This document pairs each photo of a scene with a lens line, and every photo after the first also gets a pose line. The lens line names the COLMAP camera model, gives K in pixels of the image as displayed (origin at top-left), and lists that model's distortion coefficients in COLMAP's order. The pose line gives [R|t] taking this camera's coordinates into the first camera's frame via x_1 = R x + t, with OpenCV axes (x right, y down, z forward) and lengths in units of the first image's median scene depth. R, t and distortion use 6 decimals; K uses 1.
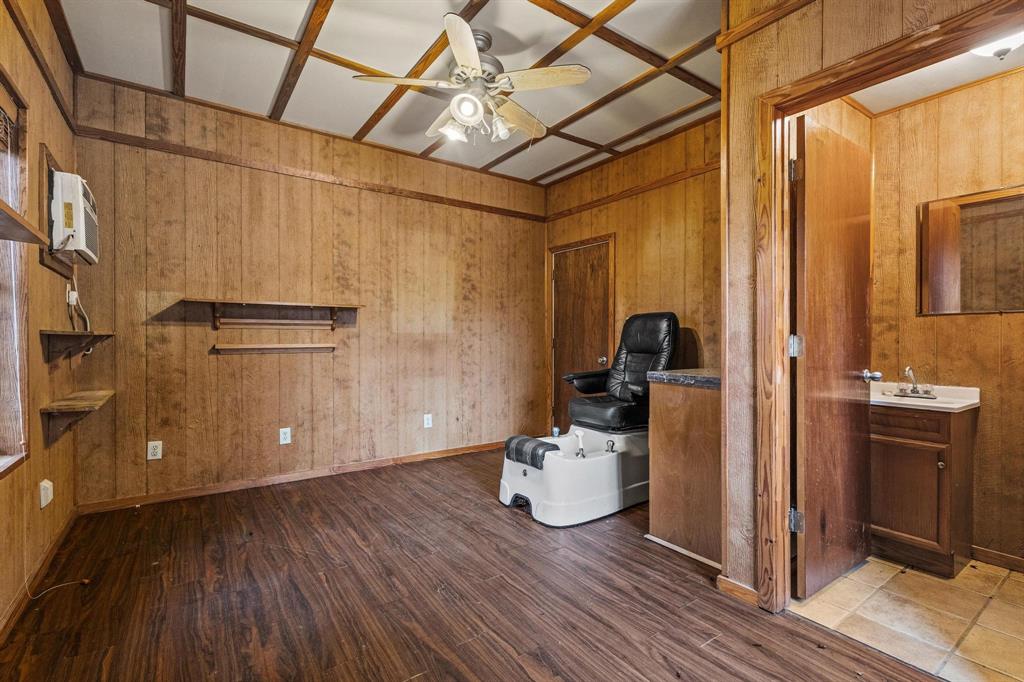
lens RADIAL K [[469.3, 0, 514.3], [0, 469.3, 342.8], [0, 0, 1]] dist [0.002383, -0.001654]
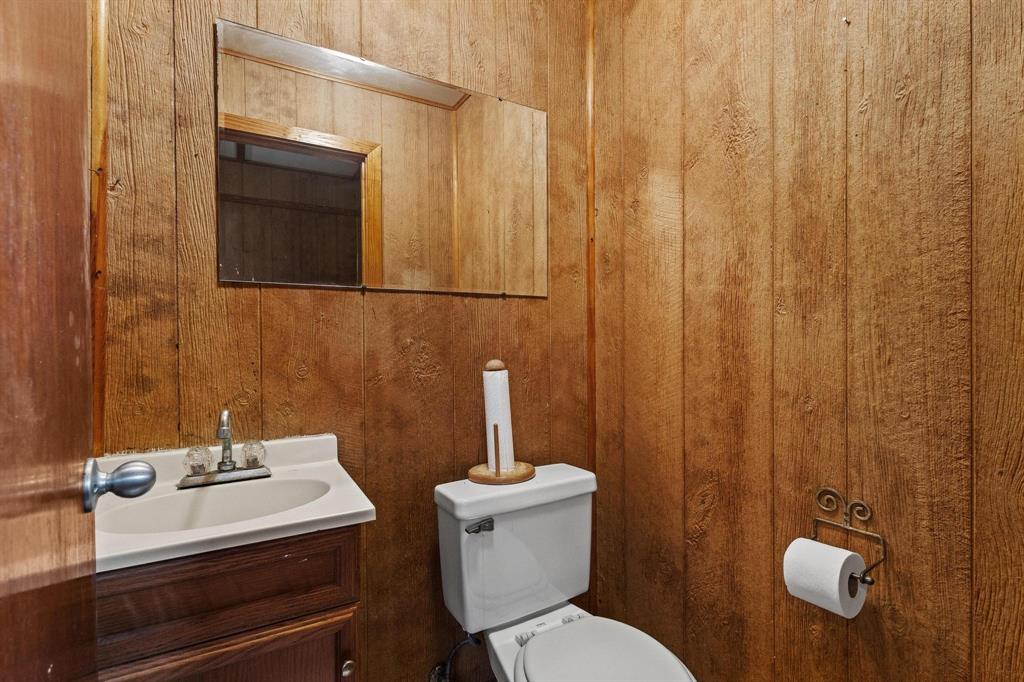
lens RADIAL K [[469.3, 0, 514.1], [0, 469.3, 342.7], [0, 0, 1]] dist [0.002383, -0.001654]
pose [[0.085622, -0.011039, 0.996267, 0.455952], [0.007576, 0.999917, 0.010429, -0.006637], [-0.996299, 0.006654, 0.085698, 0.698930]]
